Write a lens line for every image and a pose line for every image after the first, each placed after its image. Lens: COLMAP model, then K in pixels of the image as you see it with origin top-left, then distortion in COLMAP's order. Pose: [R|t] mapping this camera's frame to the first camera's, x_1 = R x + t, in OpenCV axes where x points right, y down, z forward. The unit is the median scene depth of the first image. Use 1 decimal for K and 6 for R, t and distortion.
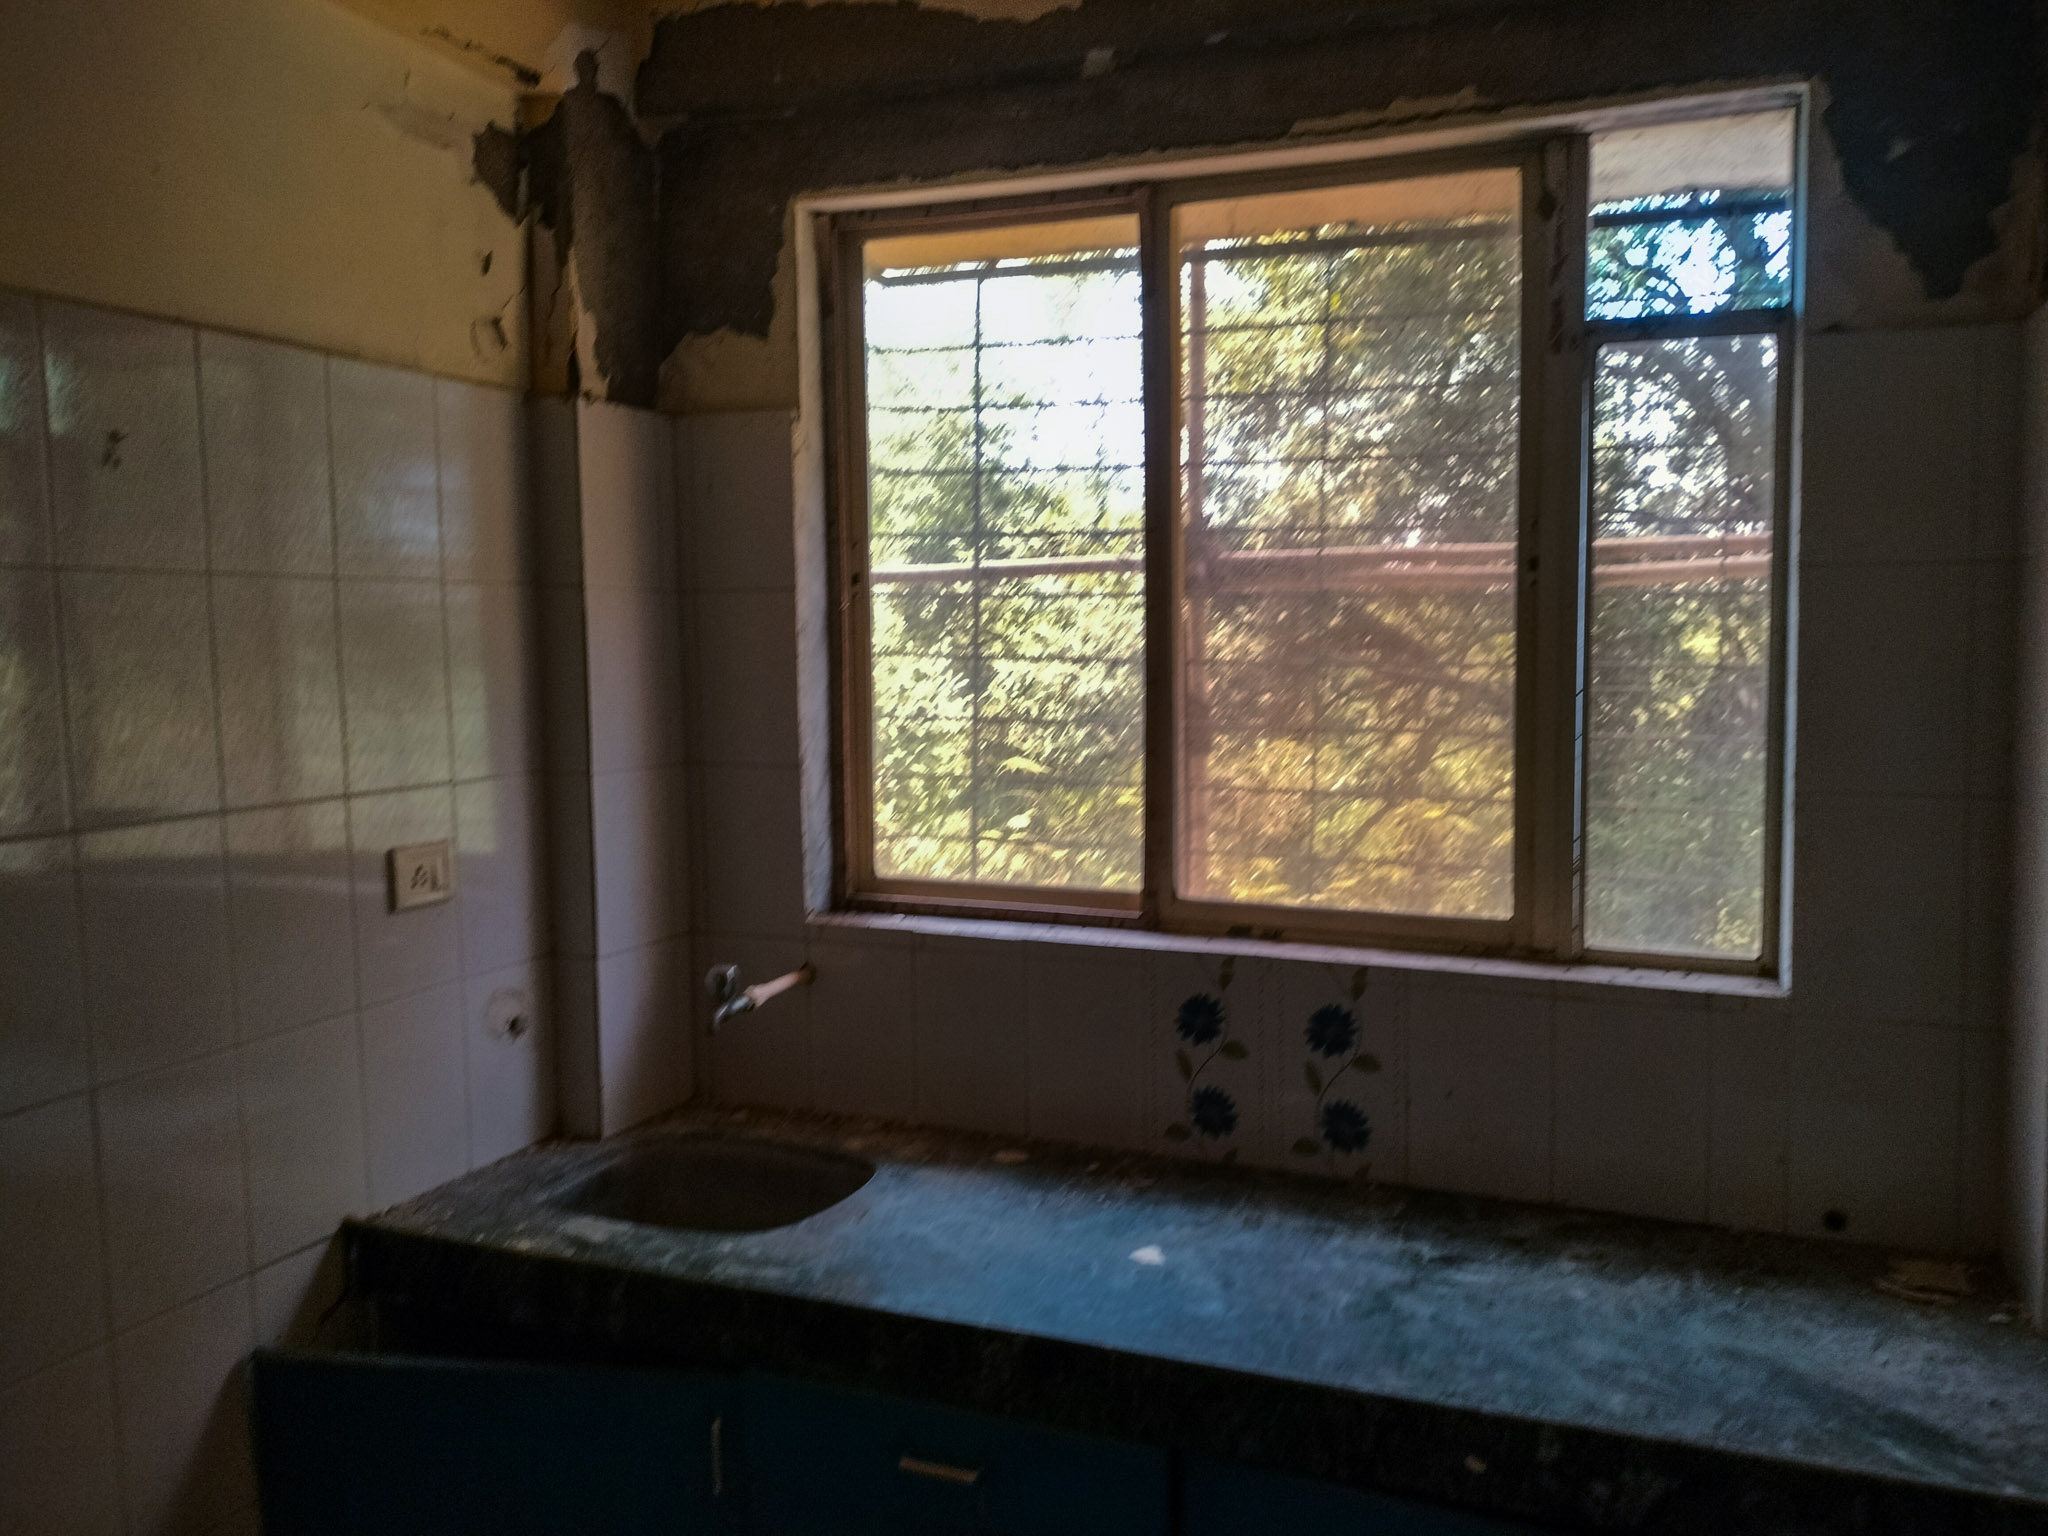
lens RADIAL K [[1515.8, 0, 973.1], [0, 1515.8, 755.2], [0, 0, 1]] dist [0.094921, -0.144137]
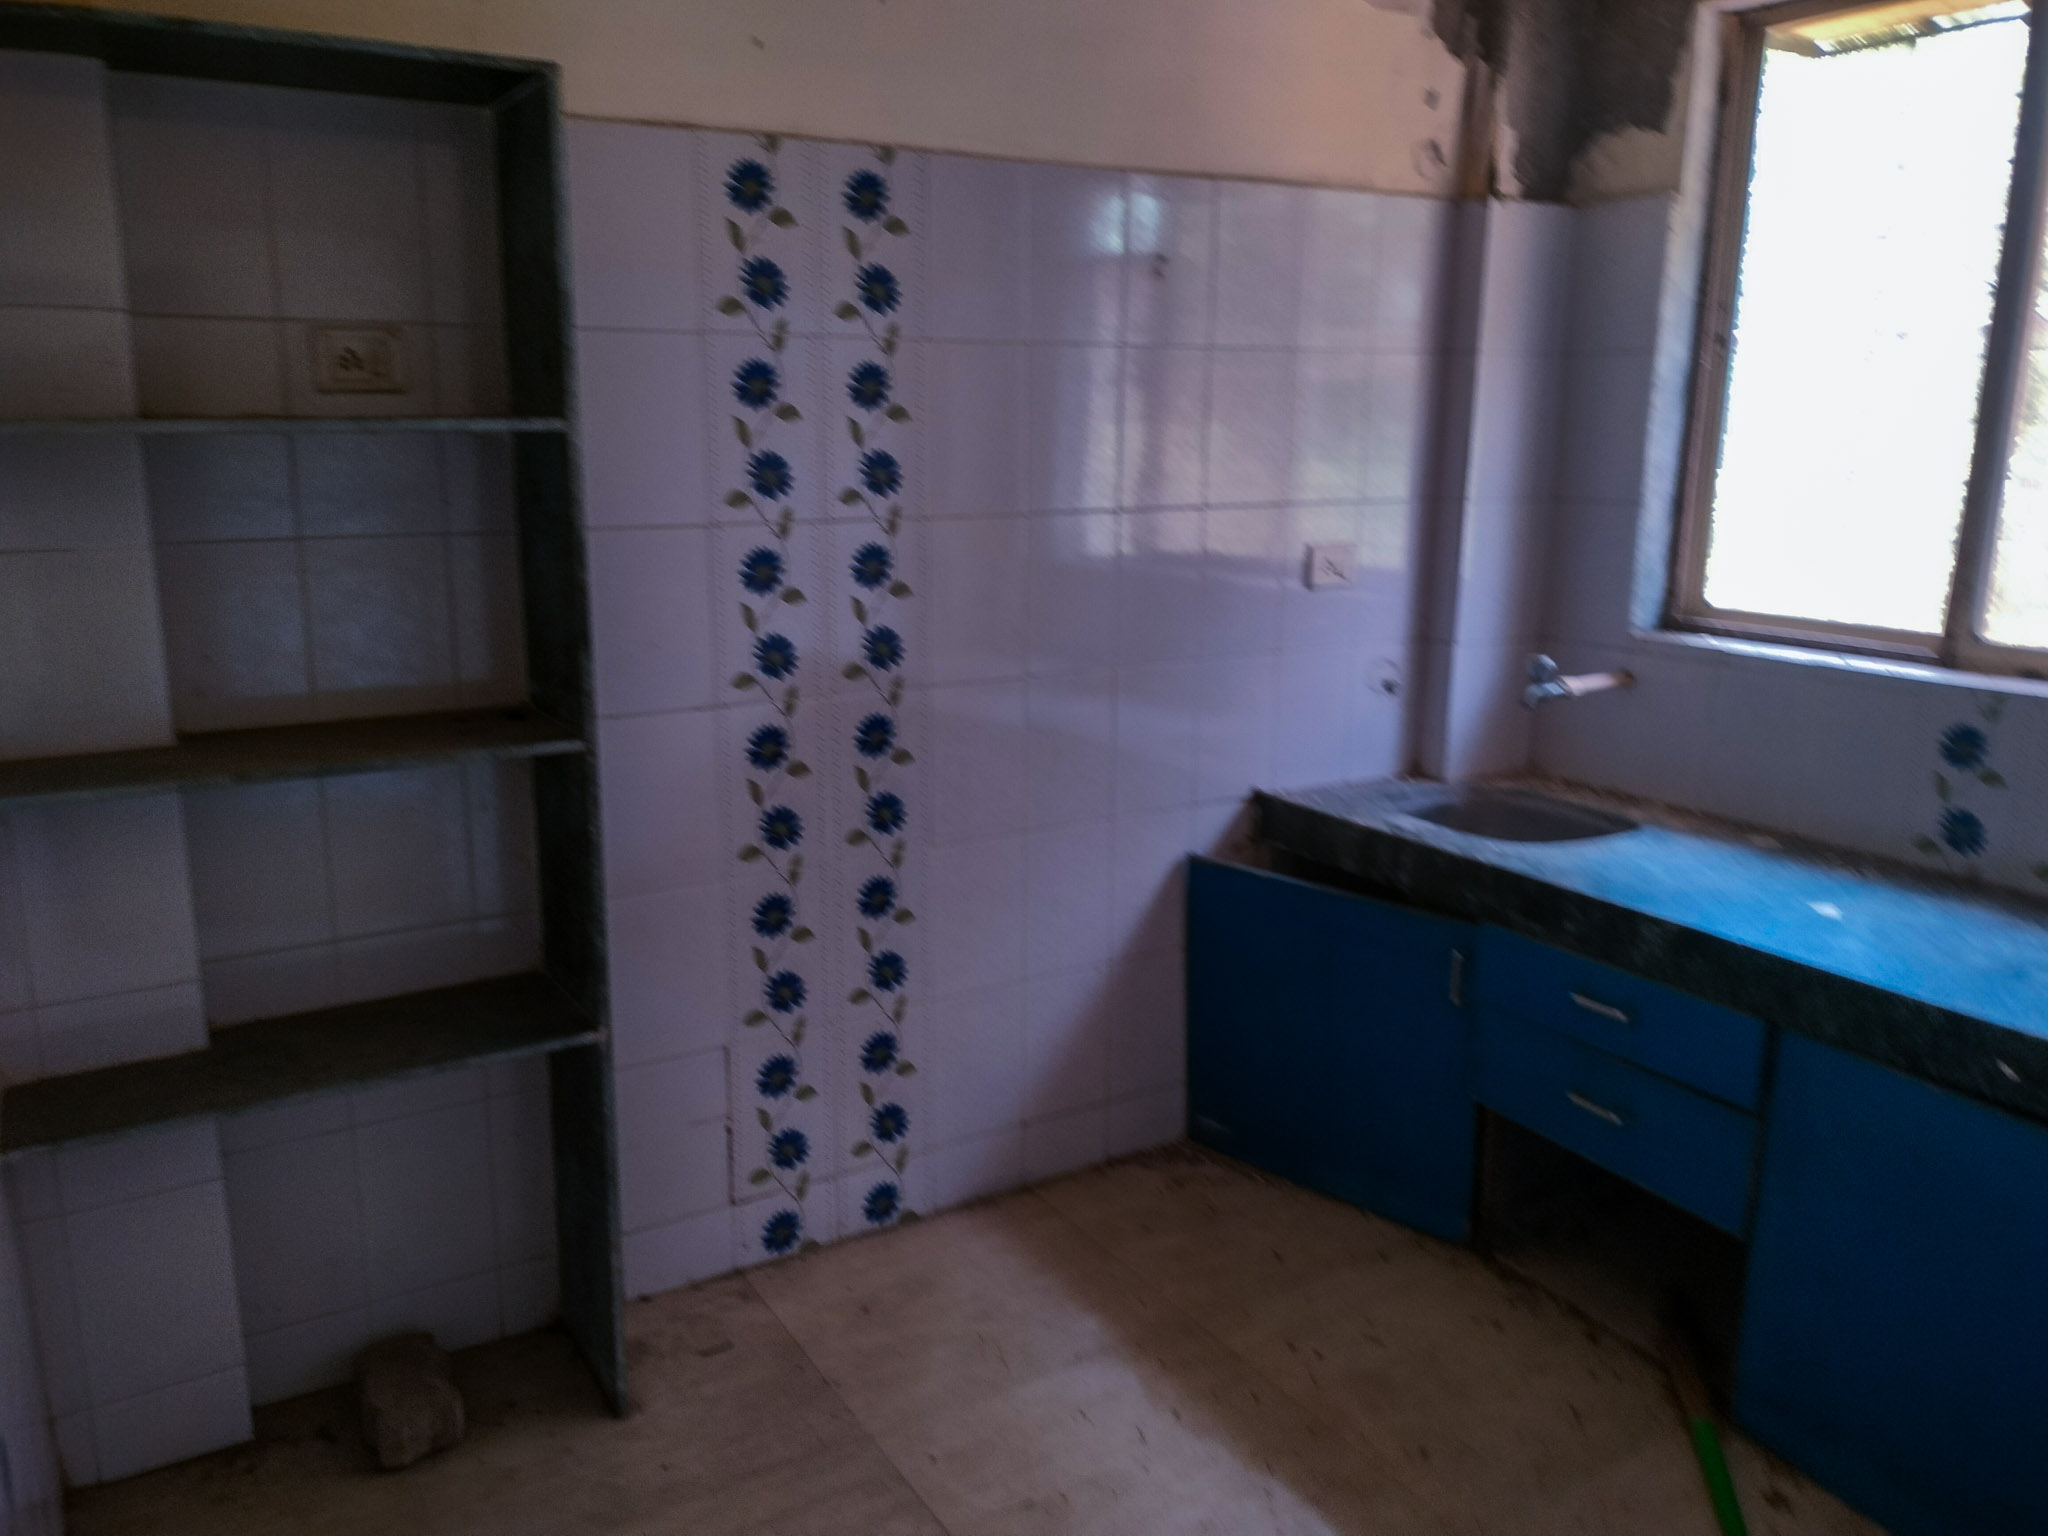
lens RADIAL K [[1515.8, 0, 973.1], [0, 1515.8, 755.2], [0, 0, 1]] dist [0.094921, -0.144137]
pose [[0.769852, 0.148535, -0.620698, 0.270588], [-0.063779, 0.985577, 0.156748, 0.047887], [0.635028, -0.081085, 0.768222, -0.288711]]
